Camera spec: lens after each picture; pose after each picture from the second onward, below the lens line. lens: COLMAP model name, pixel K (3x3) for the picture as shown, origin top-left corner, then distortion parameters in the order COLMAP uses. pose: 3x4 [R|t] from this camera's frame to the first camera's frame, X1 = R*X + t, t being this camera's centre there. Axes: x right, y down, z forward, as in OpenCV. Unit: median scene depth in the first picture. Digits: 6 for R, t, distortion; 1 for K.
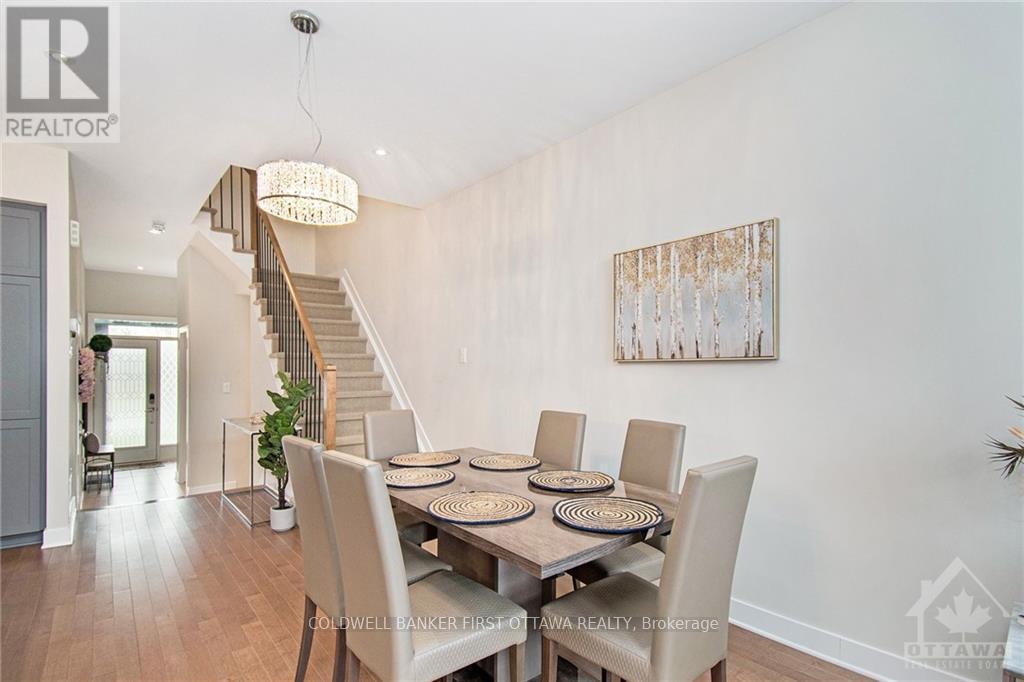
lens RADIAL K [[507.9, 0, 516.4], [0, 507.9, 364.4], [0, 0, 1]] dist [0.008820, -0.000959]
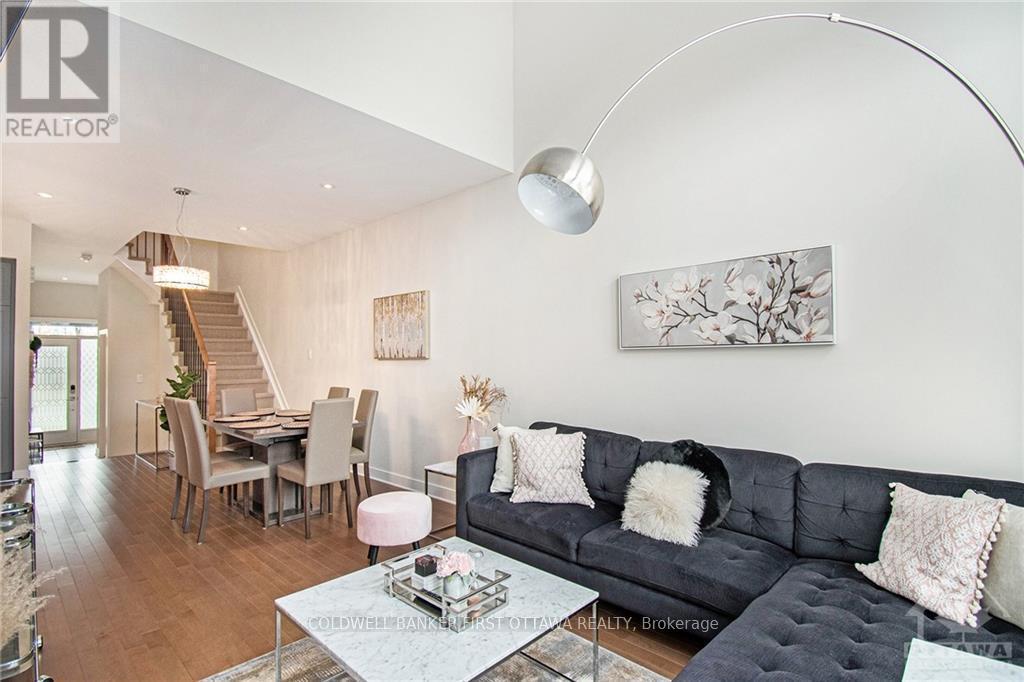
lens RADIAL K [[501.5, 0, 515.1], [0, 501.5, 346.5], [0, 0, 1]] dist [0.002774, -0.010932]
pose [[0.992771, -0.003556, 0.119970, 0.237111], [0.005595, 0.999846, -0.016662, -0.008899], [-0.119892, 0.017213, 0.992638, -0.399498]]
